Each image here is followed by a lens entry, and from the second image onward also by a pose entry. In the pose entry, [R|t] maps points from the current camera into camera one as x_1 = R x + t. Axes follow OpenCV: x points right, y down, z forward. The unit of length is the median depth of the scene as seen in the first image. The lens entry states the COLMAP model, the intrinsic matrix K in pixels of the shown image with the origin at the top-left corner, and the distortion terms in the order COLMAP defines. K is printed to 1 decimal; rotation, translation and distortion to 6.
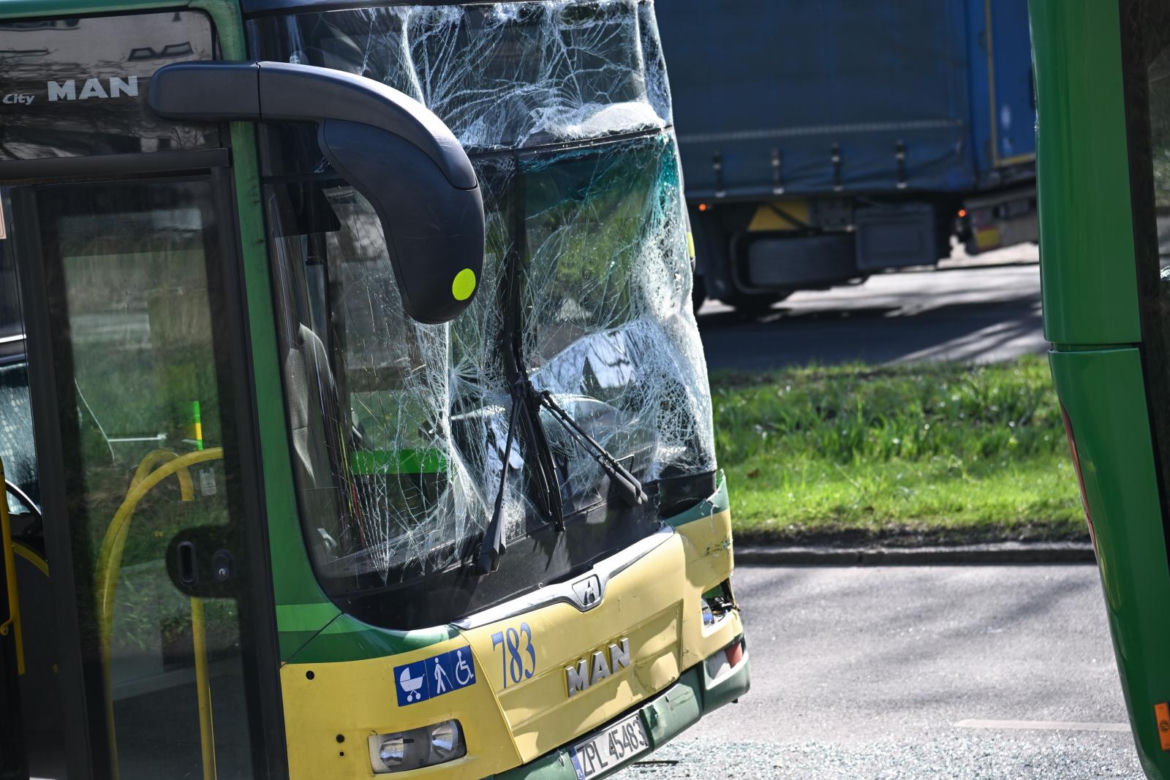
lens RADIAL K [[3659.4, 0, 588.4], [0, 3659.4, 384.5], [0, 0, 1]] dist [1.406128, 0.000000]
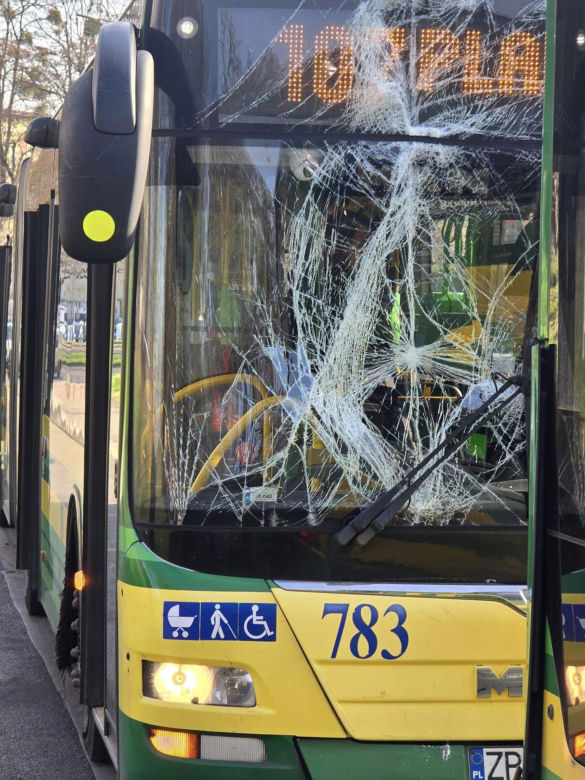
lens RADIAL K [[2572.5, 0, 297.1], [0, 2572.5, 384.9], [0, 0, 1]] dist [0.497617, 0.000000]
pose [[0.569747, 0.105475, -0.815023, 0.546908], [-0.143066, 0.989316, 0.028020, -0.010001], [0.809271, 0.100638, 0.578750, 0.585964]]
